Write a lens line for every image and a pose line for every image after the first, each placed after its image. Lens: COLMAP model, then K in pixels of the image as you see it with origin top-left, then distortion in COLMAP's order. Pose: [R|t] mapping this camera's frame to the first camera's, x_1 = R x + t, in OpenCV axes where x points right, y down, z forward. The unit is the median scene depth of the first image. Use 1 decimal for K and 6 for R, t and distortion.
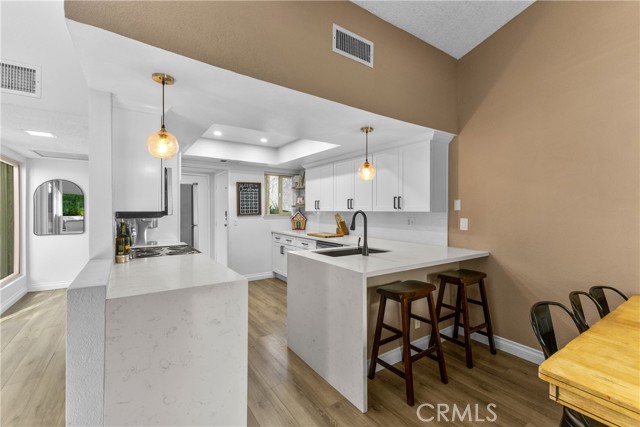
lens RADIAL K [[276.2, 0, 320.5], [0, 276.2, 210.2], [0, 0, 1]] dist [0.007582, -0.000007]
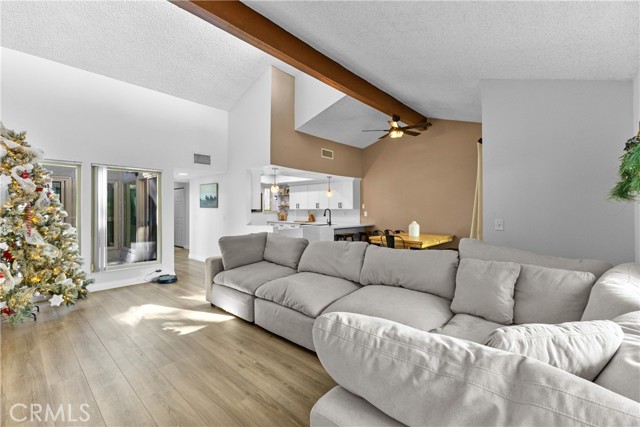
lens RADIAL K [[276.2, 0, 320.5], [0, 276.2, 210.2], [0, 0, 1]] dist [0.007582, -0.000007]
pose [[0.972409, -0.006825, 0.233181, -0.421068], [0.005928, 0.999972, 0.004548, 0.002122], [-0.233205, -0.003040, 0.972423, -1.215665]]
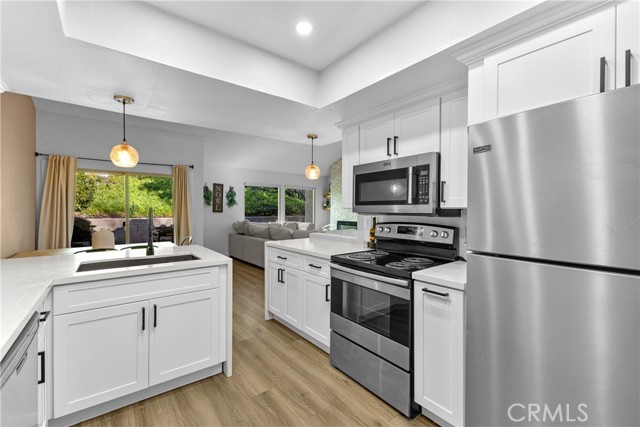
lens RADIAL K [[274.6, 0, 321.8], [0, 274.6, 210.4], [0, 0, 1]] dist [0.009341, -0.004493]
pose [[-0.997892, -0.003536, -0.064797, -0.265944], [-0.003916, 0.999976, 0.005738, 0.003985], [0.064775, 0.005979, -0.997882, 1.471485]]
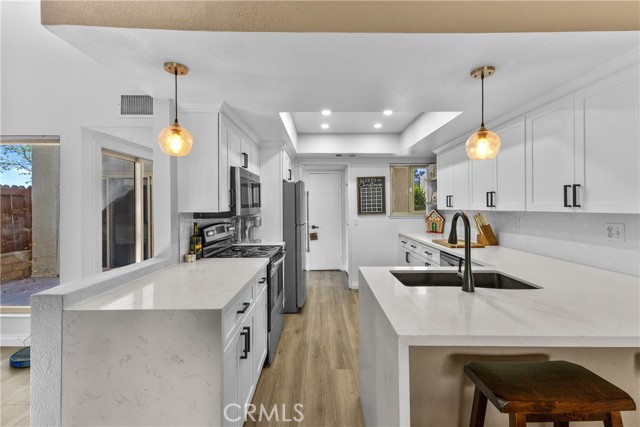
lens RADIAL K [[280.5, 0, 321.1], [0, 280.5, 205.6], [0, 0, 1]] dist [0.003527, 0.000108]
pose [[0.825307, -0.007771, -0.564631, 0.179650], [0.006097, 0.999970, -0.004852, -0.007998], [0.564651, 0.000562, 0.825330, 0.263498]]
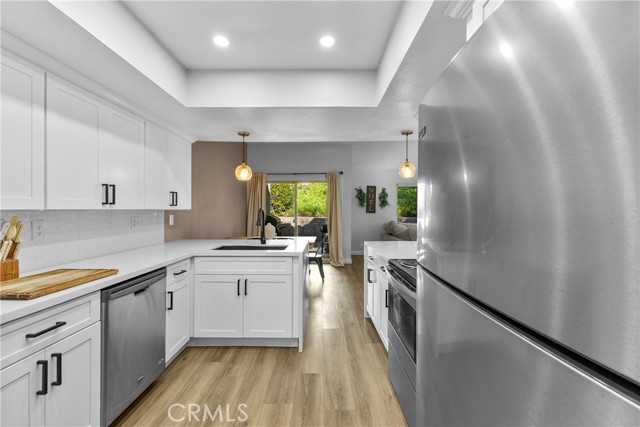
lens RADIAL K [[278.8, 0, 319.9], [0, 278.8, 208.2], [0, 0, 1]] dist [0.001561, 0.000009]
pose [[-0.821361, -0.002110, 0.570405, -0.576663], [-0.003779, 0.999991, -0.001742, 0.001470], [-0.570396, -0.003587, -0.821362, 1.418883]]
